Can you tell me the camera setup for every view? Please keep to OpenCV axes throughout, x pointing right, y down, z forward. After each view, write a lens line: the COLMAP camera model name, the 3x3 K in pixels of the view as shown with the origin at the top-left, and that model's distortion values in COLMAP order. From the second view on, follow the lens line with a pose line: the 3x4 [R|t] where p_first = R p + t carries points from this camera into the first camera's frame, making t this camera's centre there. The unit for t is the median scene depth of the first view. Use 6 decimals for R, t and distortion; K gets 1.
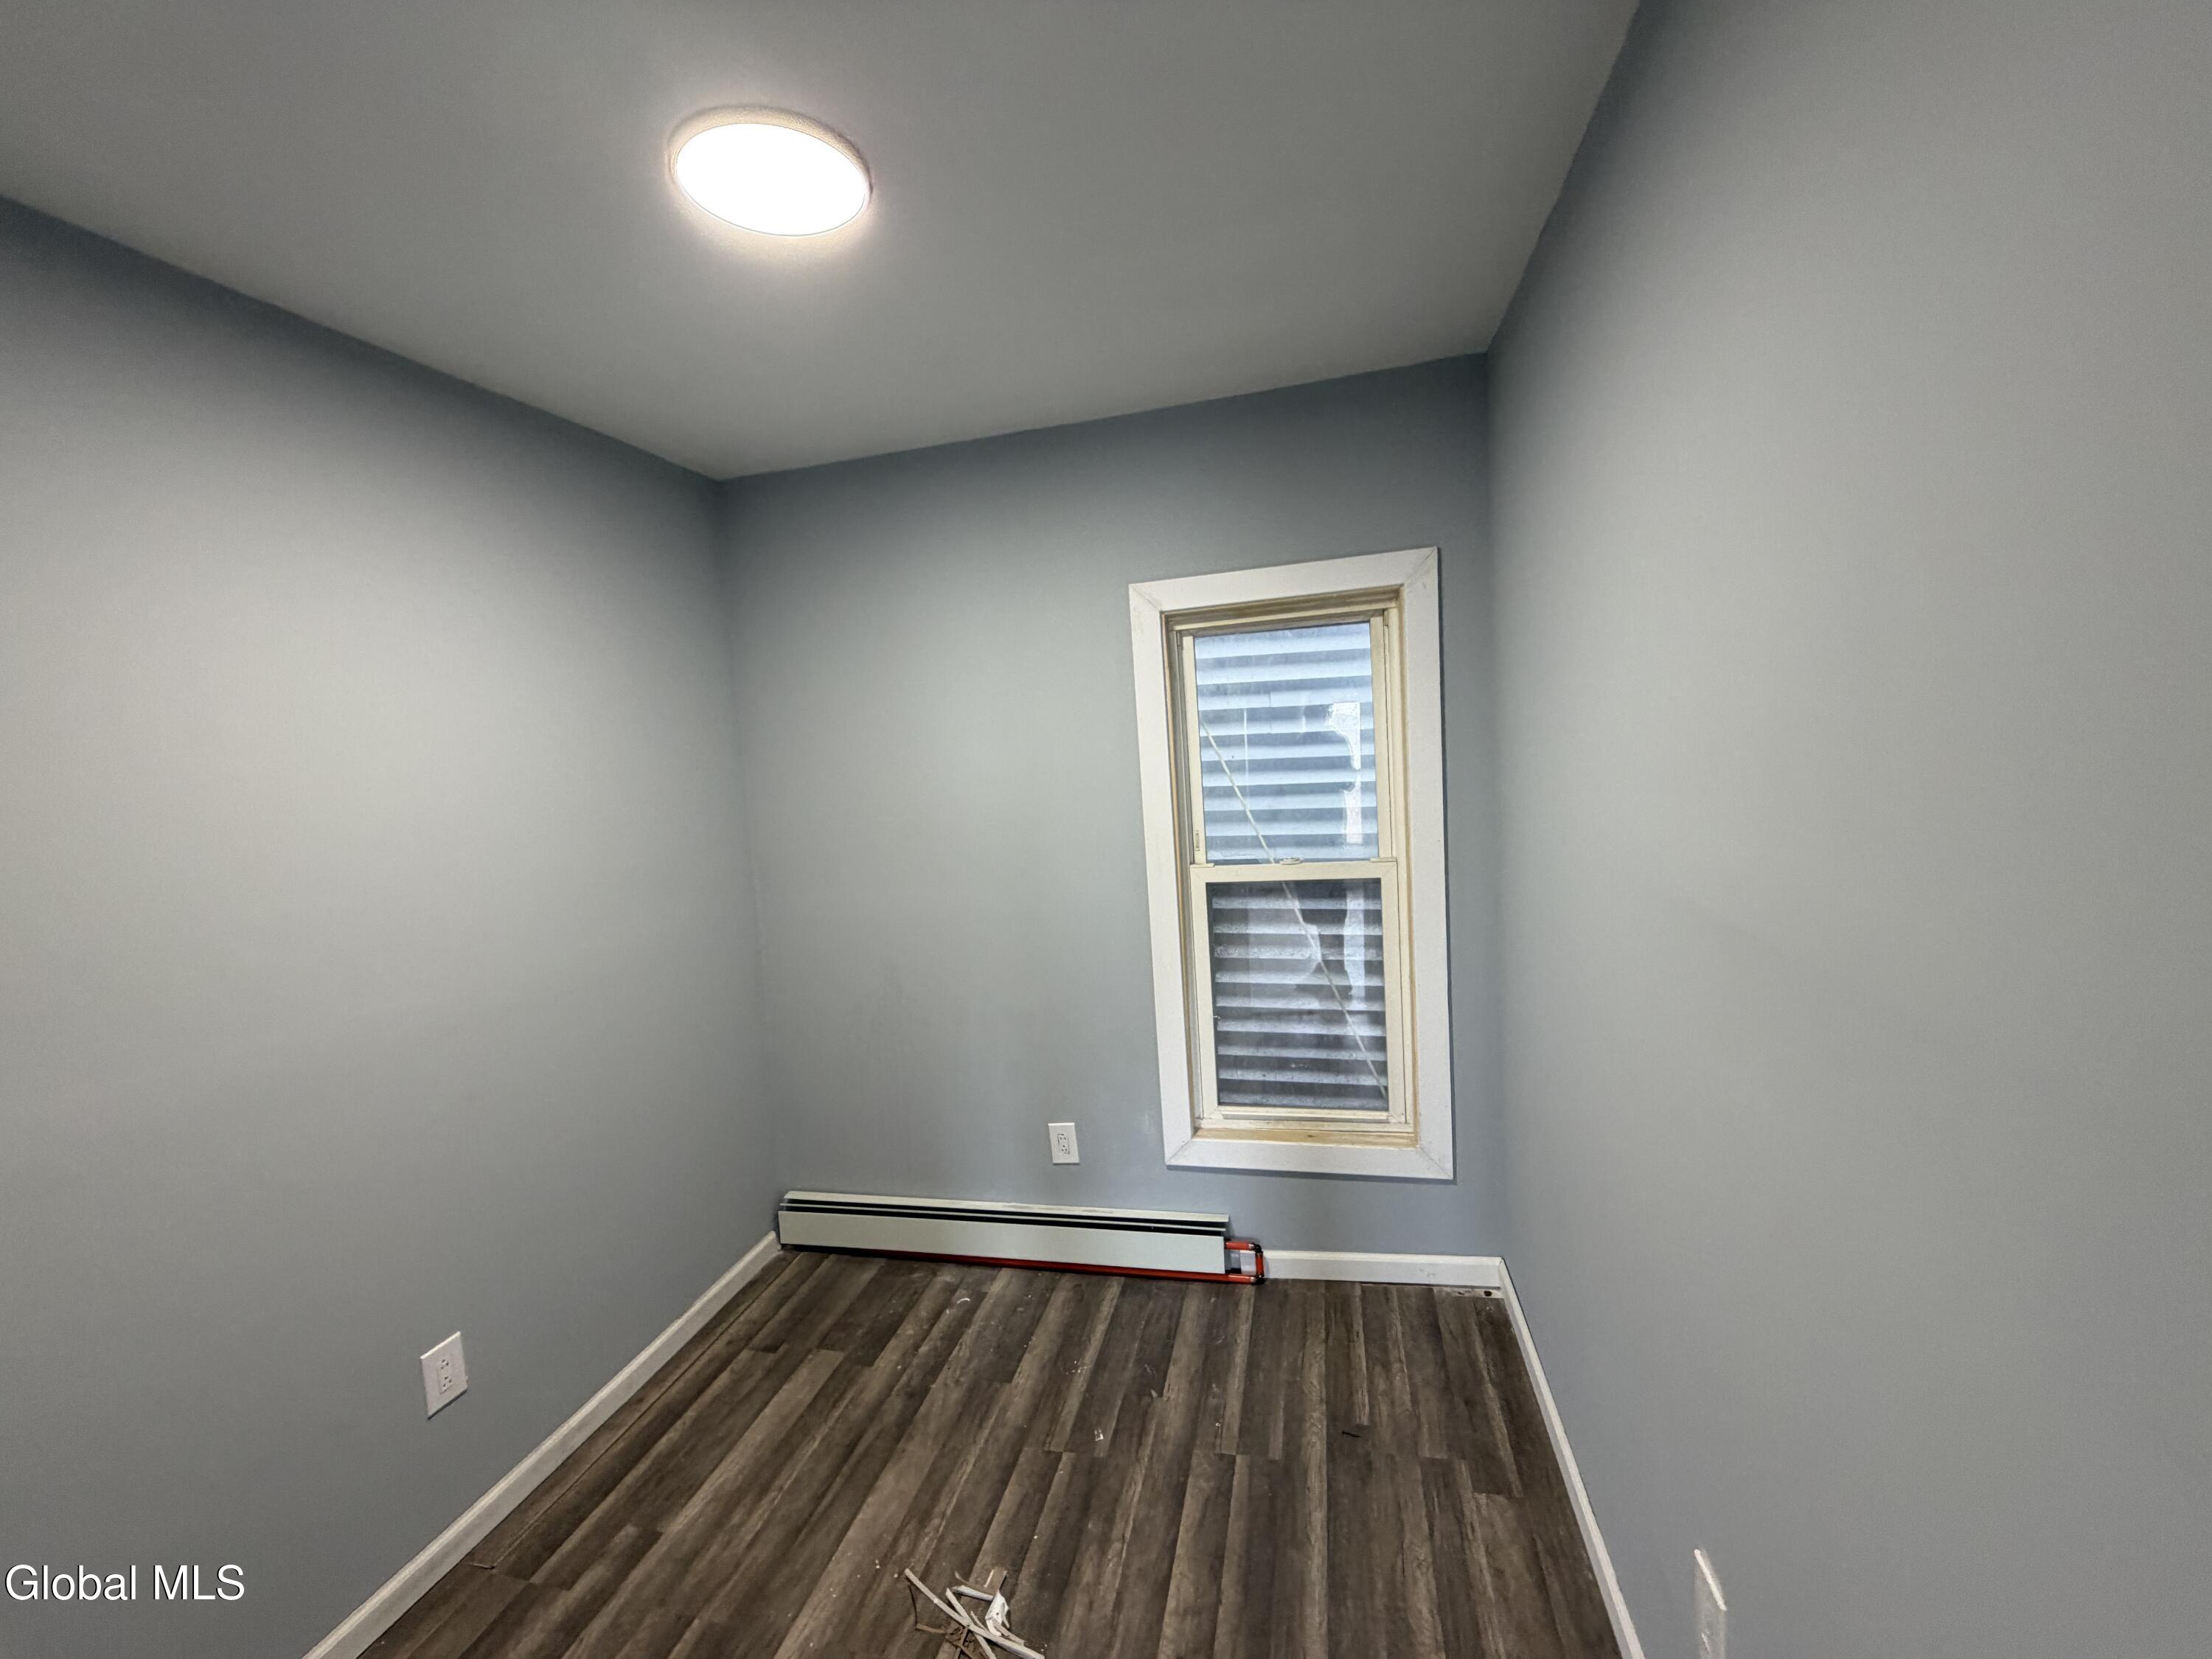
lens RADIAL K [[879.1, 0, 1106.0], [0, 879.1, 829.5], [0, 0, 1]] dist [-0.000262, -0.000098]
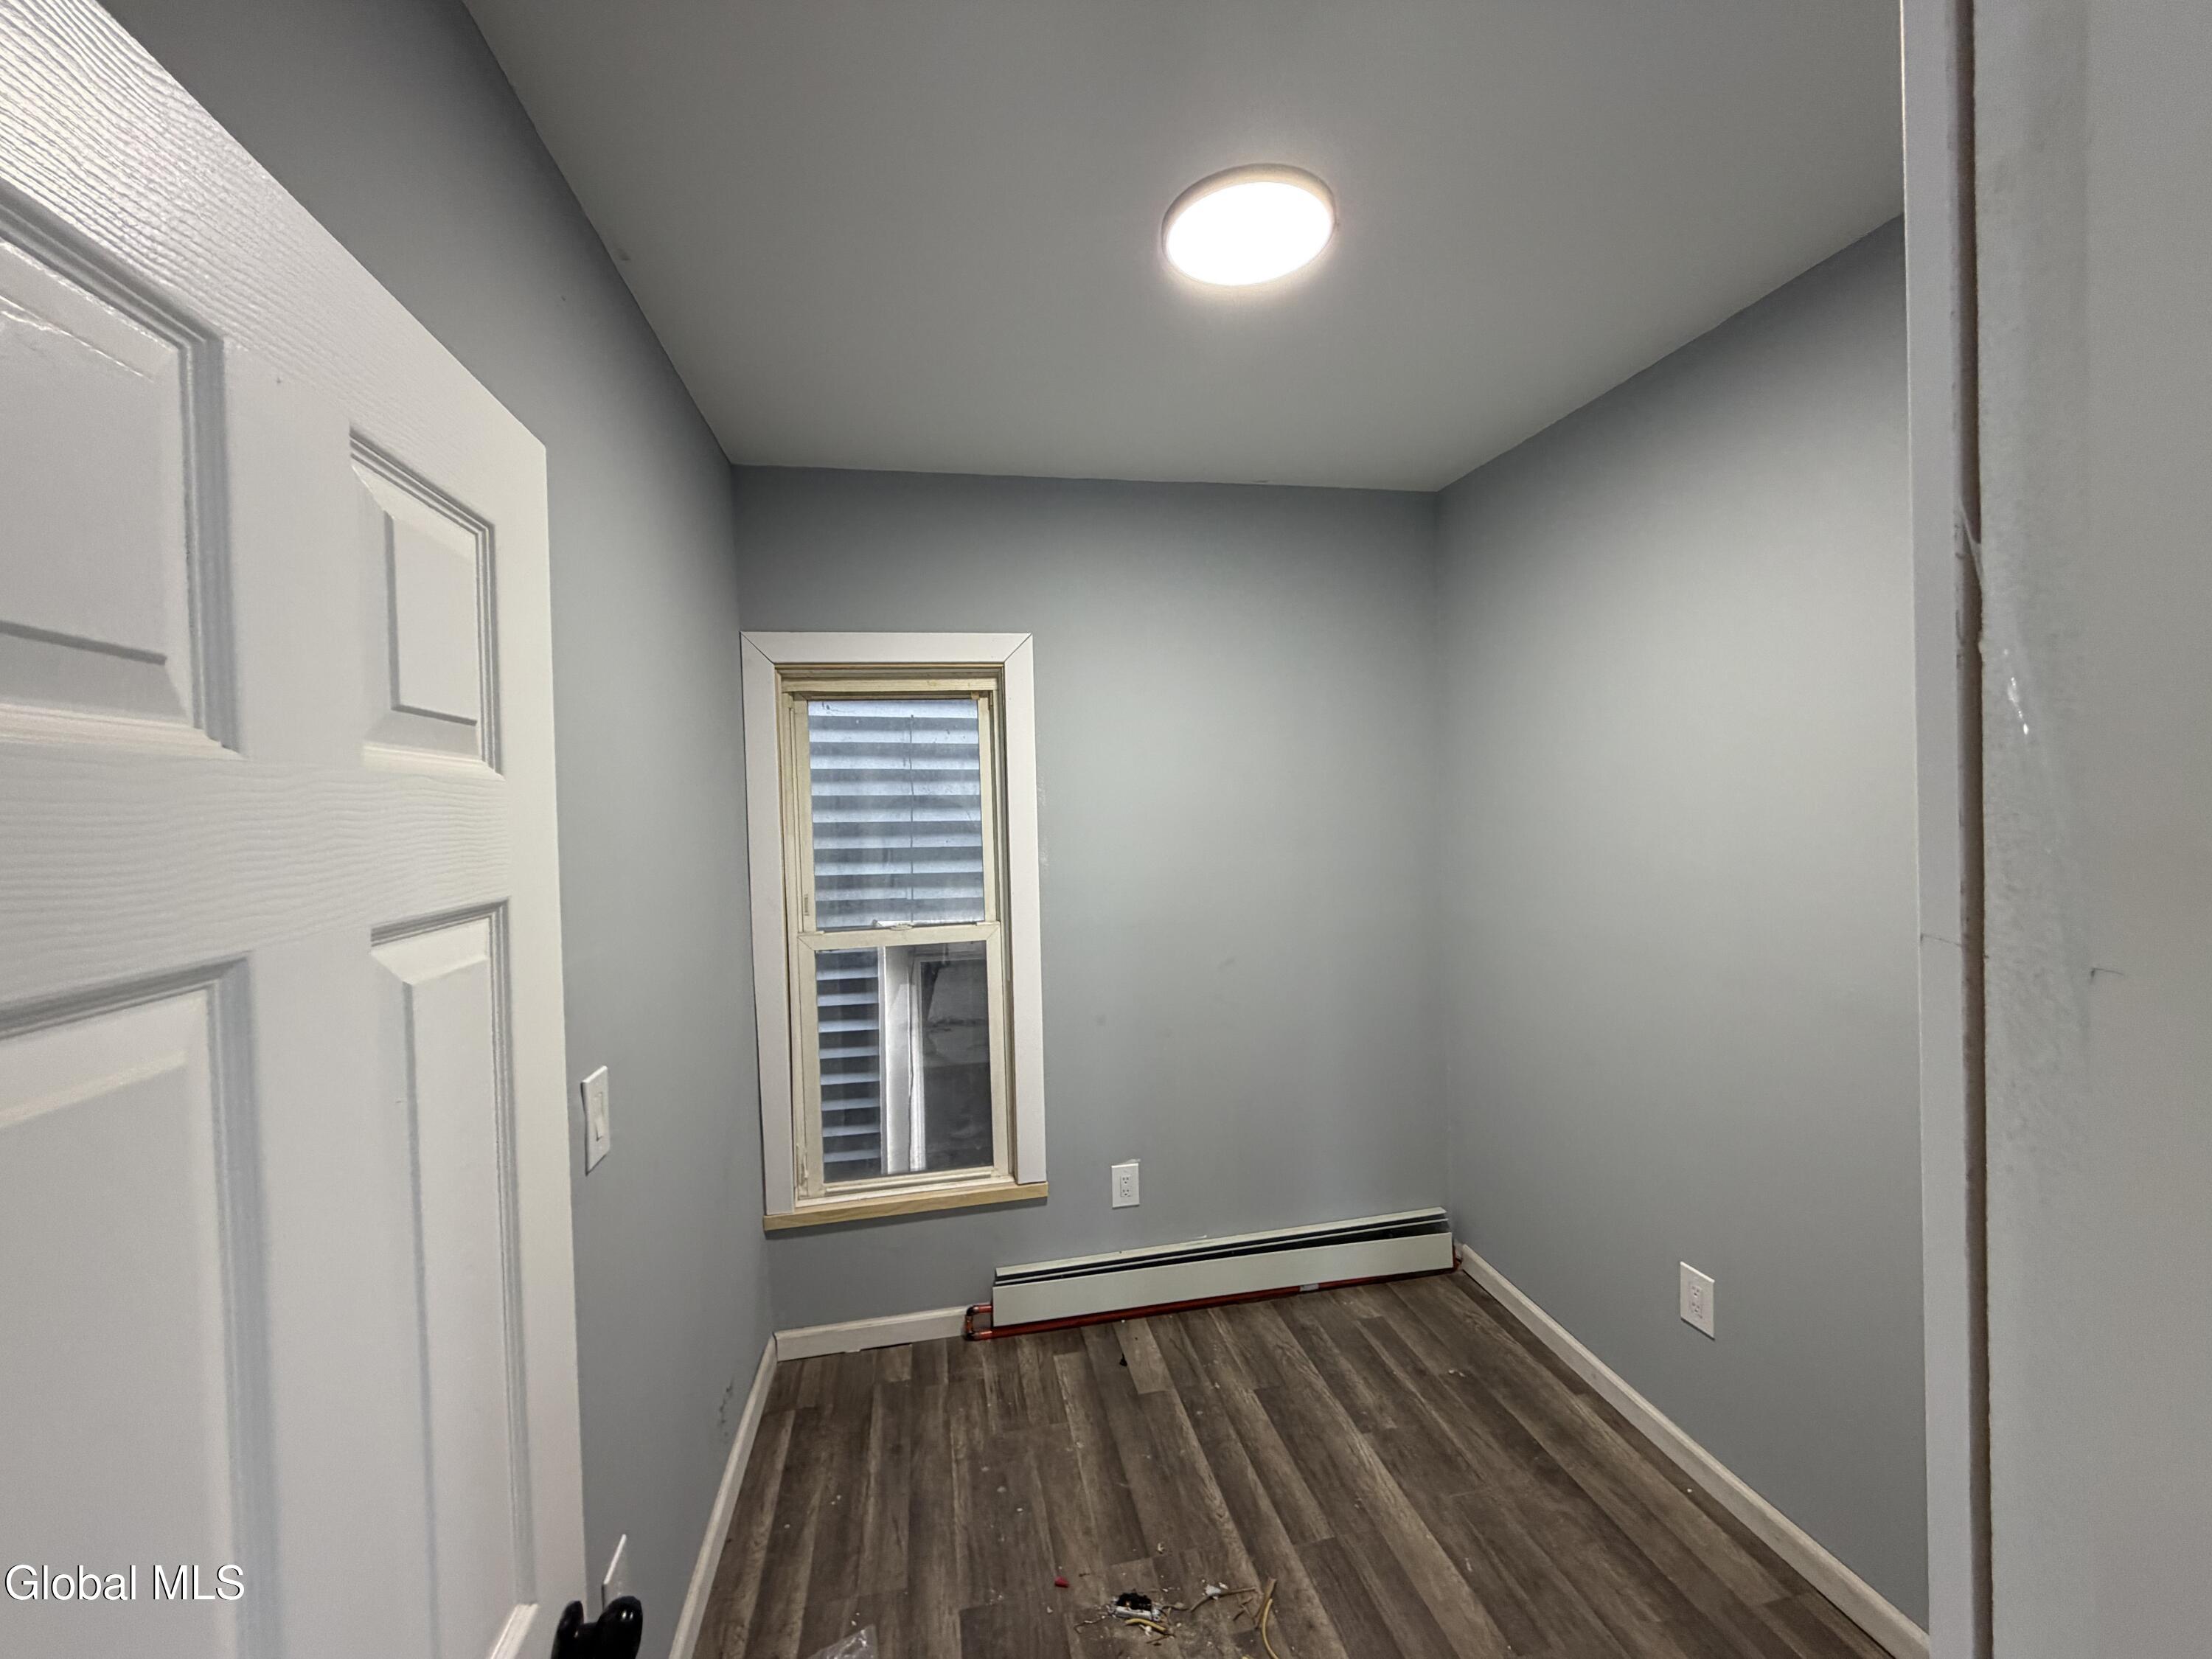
lens RADIAL K [[879.1, 0, 1106.0], [0, 879.1, 829.5], [0, 0, 1]] dist [-0.000262, -0.000098]
pose [[0.903291, 0.025183, 0.428288, -0.560991], [0.005960, 0.997443, -0.071218, 0.031012], [-0.428986, 0.066883, 0.900831, 0.104063]]
